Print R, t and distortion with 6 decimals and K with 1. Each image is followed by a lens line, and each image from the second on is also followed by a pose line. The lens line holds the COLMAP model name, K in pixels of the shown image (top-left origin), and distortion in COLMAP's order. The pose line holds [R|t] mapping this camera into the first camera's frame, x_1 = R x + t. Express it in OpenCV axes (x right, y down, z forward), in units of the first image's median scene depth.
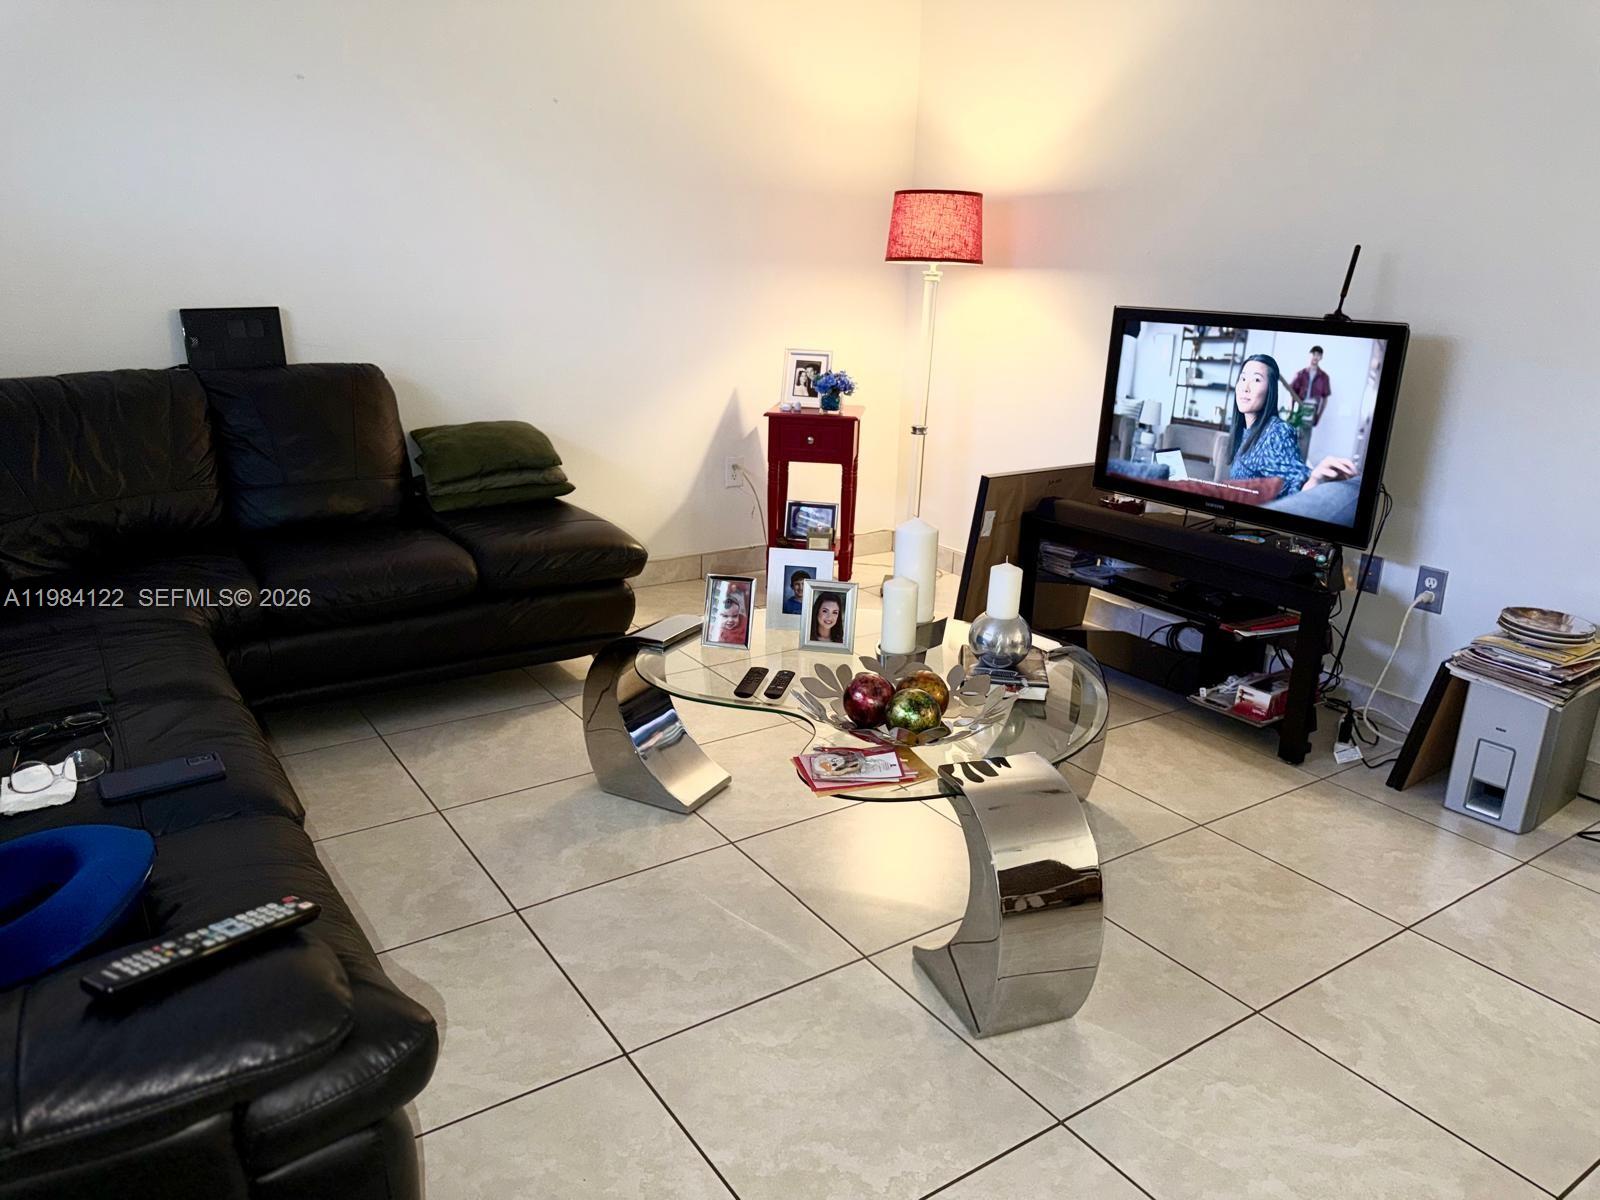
lens RADIAL K [[1112.9, 0, 800.0], [0, 1112.9, 600.0], [0, 0, 1]] dist [0.119392, -0.112706]
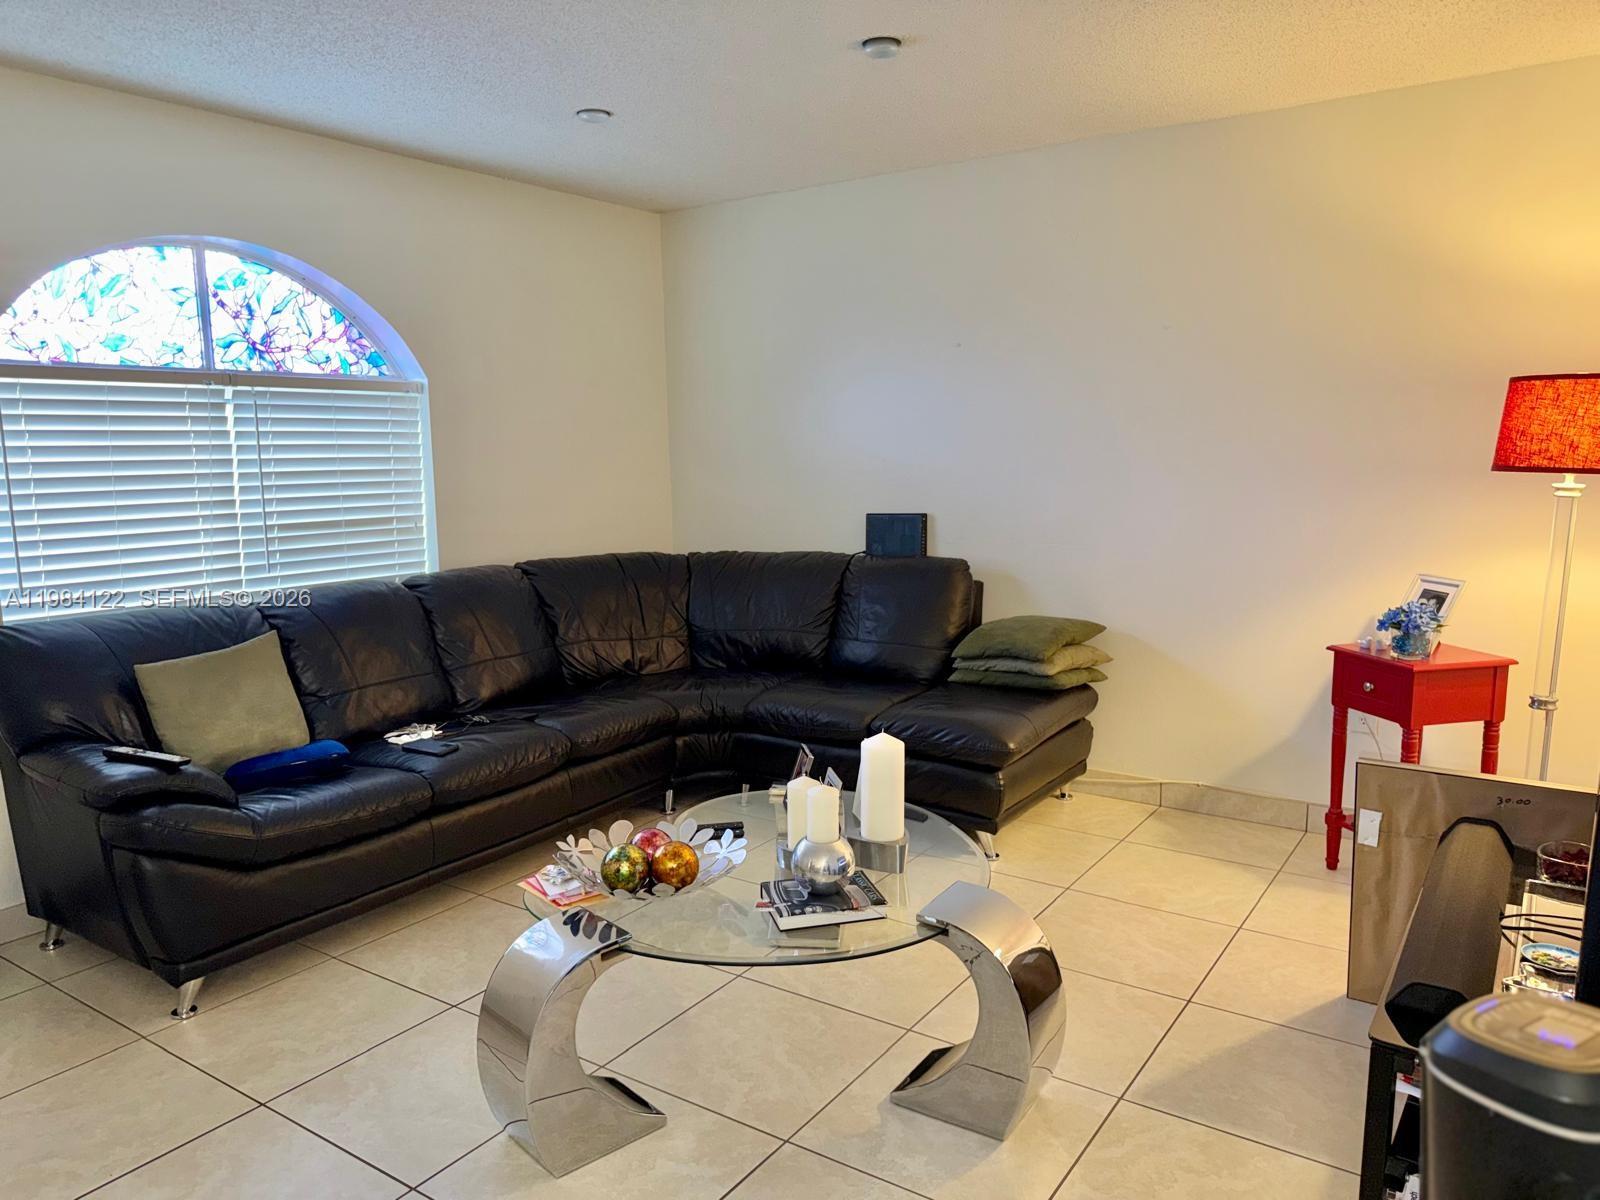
lens RADIAL K [[1112.9, 0, 800.0], [0, 1112.9, 600.0], [0, 0, 1]] dist [0.119392, -0.112706]
pose [[0.371590, 0.101839, -0.922795, 0.692433], [-0.244219, 0.969681, 0.008672, -0.130002], [0.895700, 0.222142, 0.385195, 0.369324]]
